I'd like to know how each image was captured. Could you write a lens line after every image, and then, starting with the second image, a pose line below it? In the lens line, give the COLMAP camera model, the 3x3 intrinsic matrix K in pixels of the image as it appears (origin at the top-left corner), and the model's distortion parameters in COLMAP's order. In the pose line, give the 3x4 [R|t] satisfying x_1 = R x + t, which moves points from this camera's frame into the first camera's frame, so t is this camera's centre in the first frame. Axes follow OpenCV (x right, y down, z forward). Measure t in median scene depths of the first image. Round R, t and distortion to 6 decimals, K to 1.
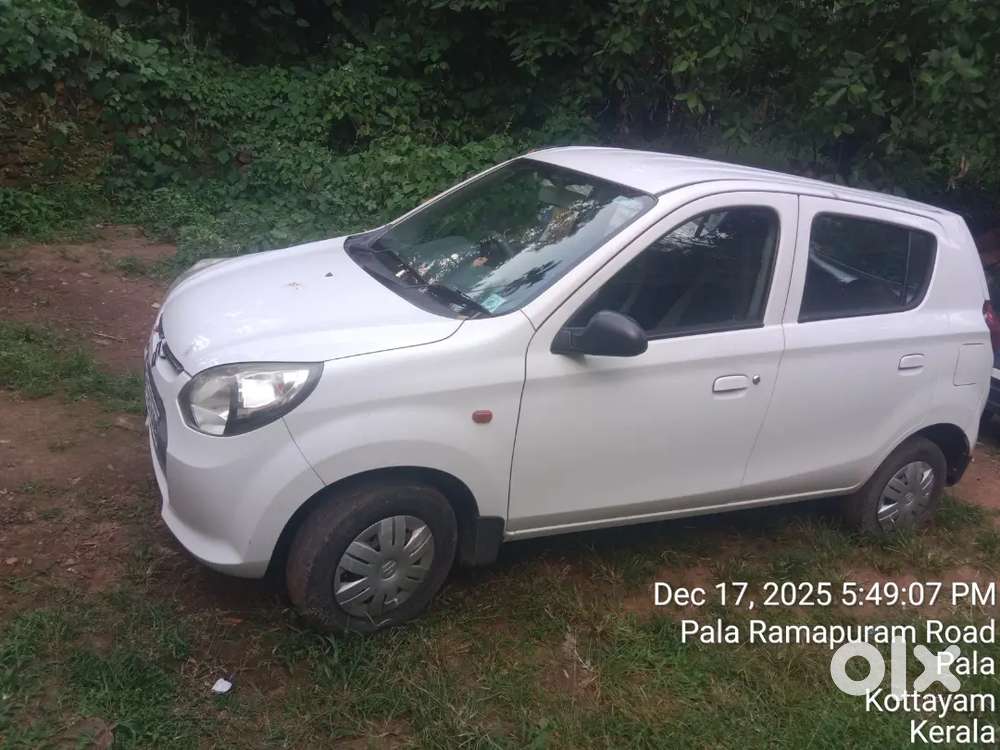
lens RADIAL K [[809.3, 0, 496.6], [0, 809.3, 374.1], [0, 0, 1]] dist [-0.004141, -0.007209]
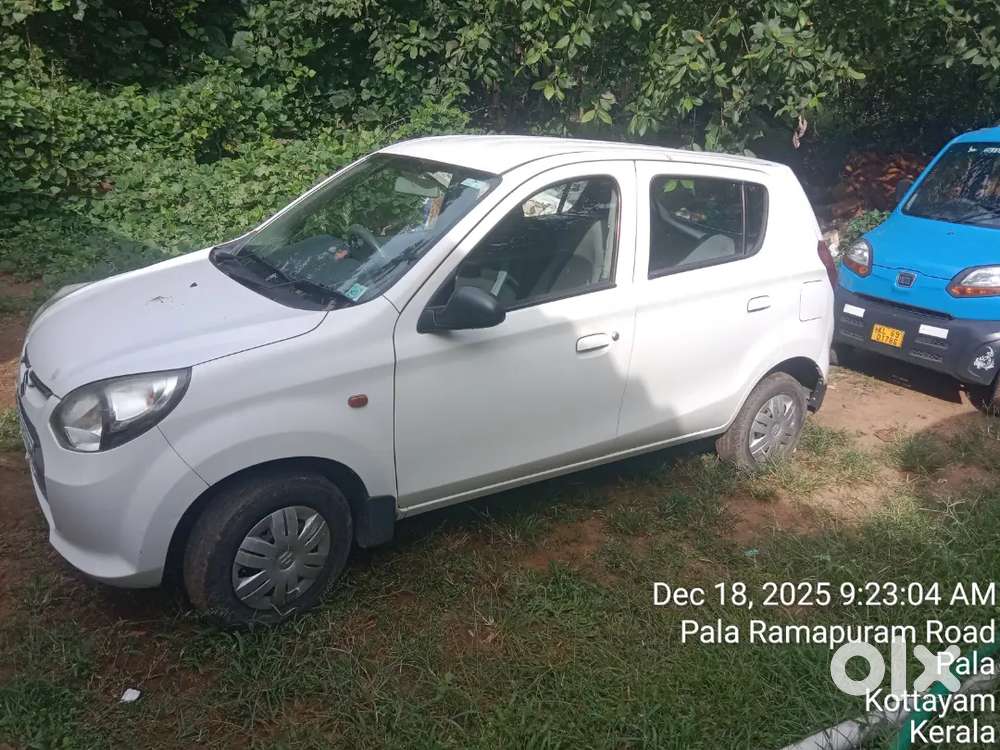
lens RADIAL K [[806.5, 0, 500.0], [0, 806.5, 375.0], [0, 0, 1]] dist [-0.003042, -0.007128]
pose [[0.985669, -0.128181, 0.109667, 0.037501], [0.127760, 0.991745, 0.010890, 0.022027], [-0.110157, 0.003278, 0.993909, -0.037561]]
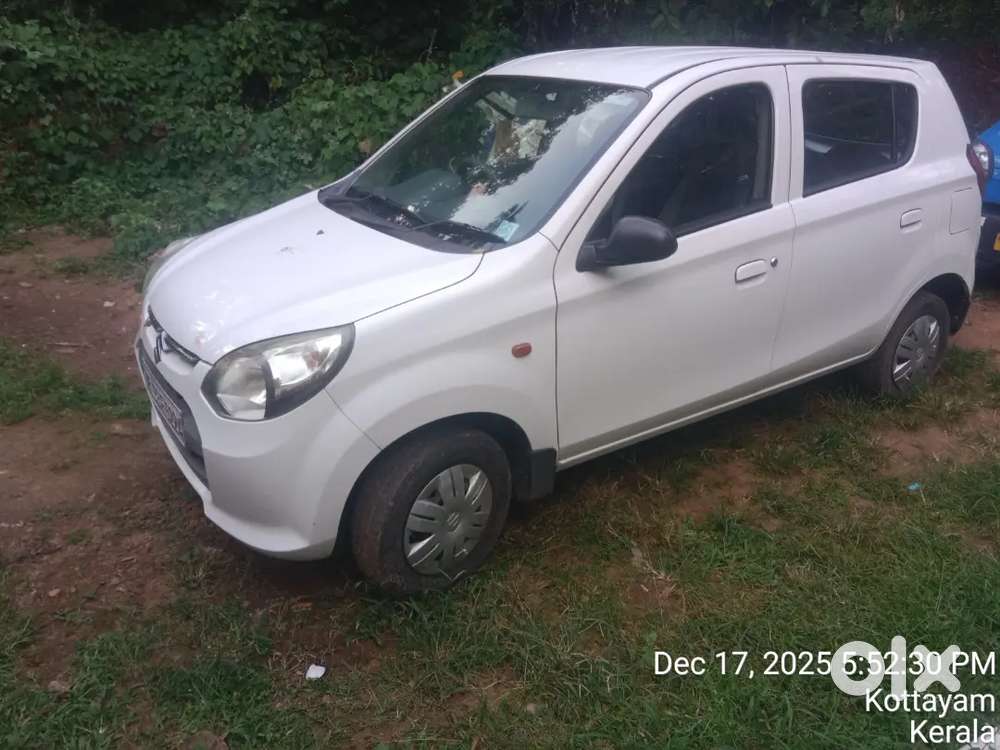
lens RADIAL K [[815.5, 0, 500.0], [0, 815.5, 375.0], [0, 0, 1]] dist [-0.004264, -0.012307]
pose [[0.980469, -0.187110, 0.060588, -0.074494], [0.181555, 0.979526, 0.086987, -0.004325], [-0.075624, -0.074288, 0.994365, 0.026094]]
